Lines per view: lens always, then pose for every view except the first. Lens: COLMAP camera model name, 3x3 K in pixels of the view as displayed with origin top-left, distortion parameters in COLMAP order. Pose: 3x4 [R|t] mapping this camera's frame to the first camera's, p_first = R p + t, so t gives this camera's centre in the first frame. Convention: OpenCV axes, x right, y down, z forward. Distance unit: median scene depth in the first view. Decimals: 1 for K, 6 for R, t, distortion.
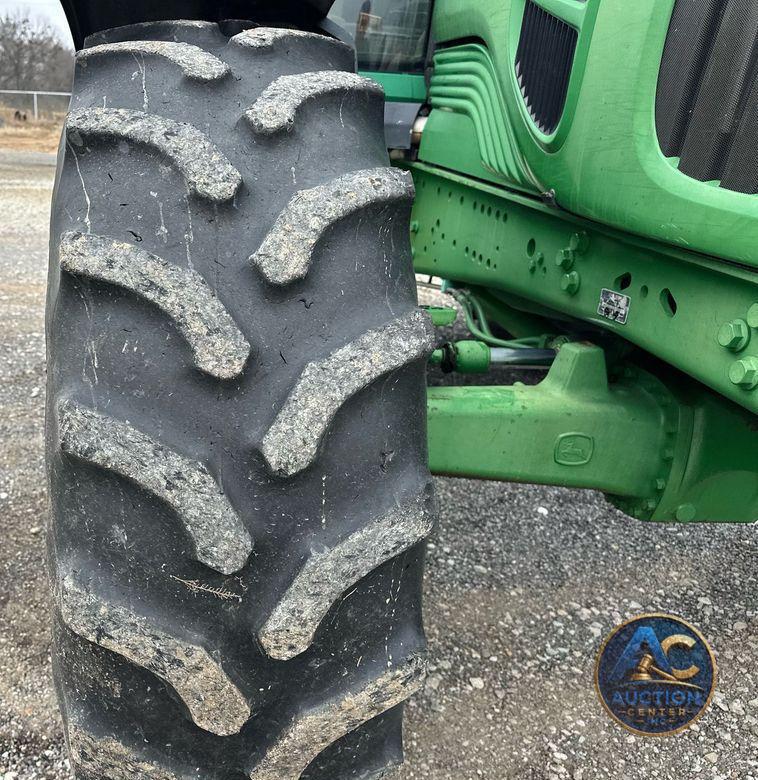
lens RADIAL K [[798.7, 0, 210.2], [0, 798.7, 420.7], [0, 0, 1]] dist [0.128890, -0.155187]
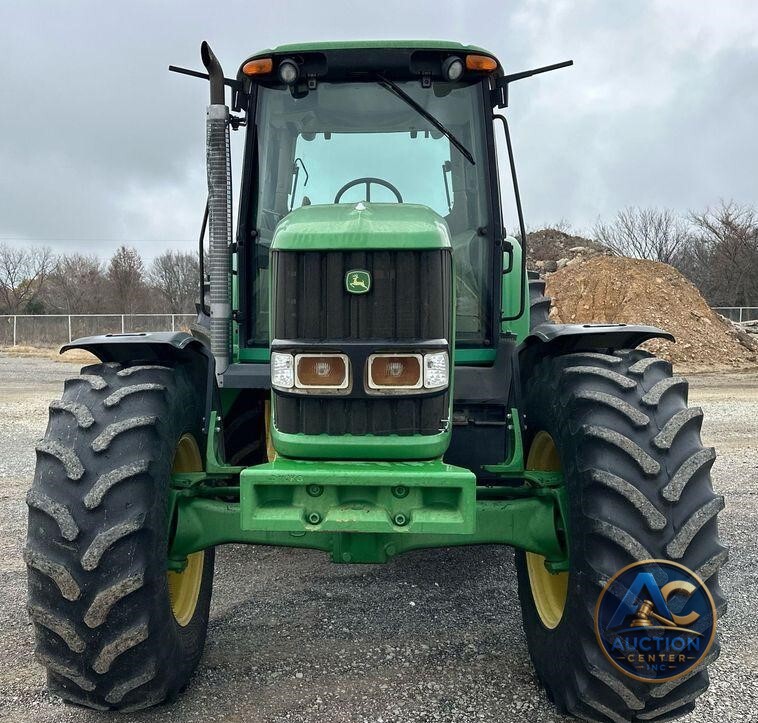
lens RADIAL K [[841.6, 0, 328.9], [0, 841.6, 366.0], [0, 0, 1]] dist [0.189598, -0.422783]
pose [[0.993409, -0.037078, -0.108458, 1.406619], [0.001604, 0.950638, -0.310298, 0.575231], [0.114610, 0.308078, 0.944432, -2.278561]]
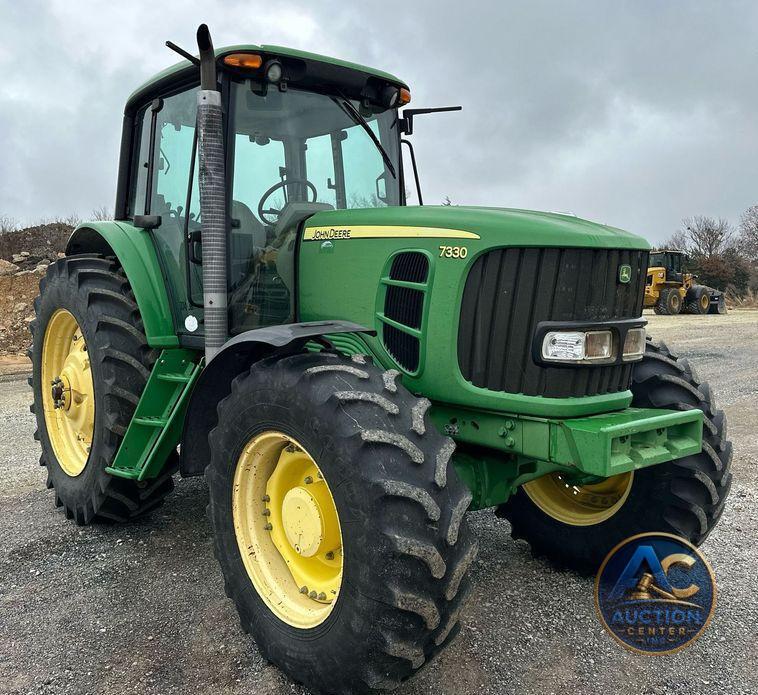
lens RADIAL K [[750.5, 0, 379.0], [0, 750.5, 347.5], [0, 0, 1]] dist [0.143910, -0.005827]
pose [[0.802958, -0.093329, 0.588683, -1.913180], [0.262529, 0.942078, -0.208731, 0.102523], [-0.535104, 0.322148, 0.780951, -1.535639]]
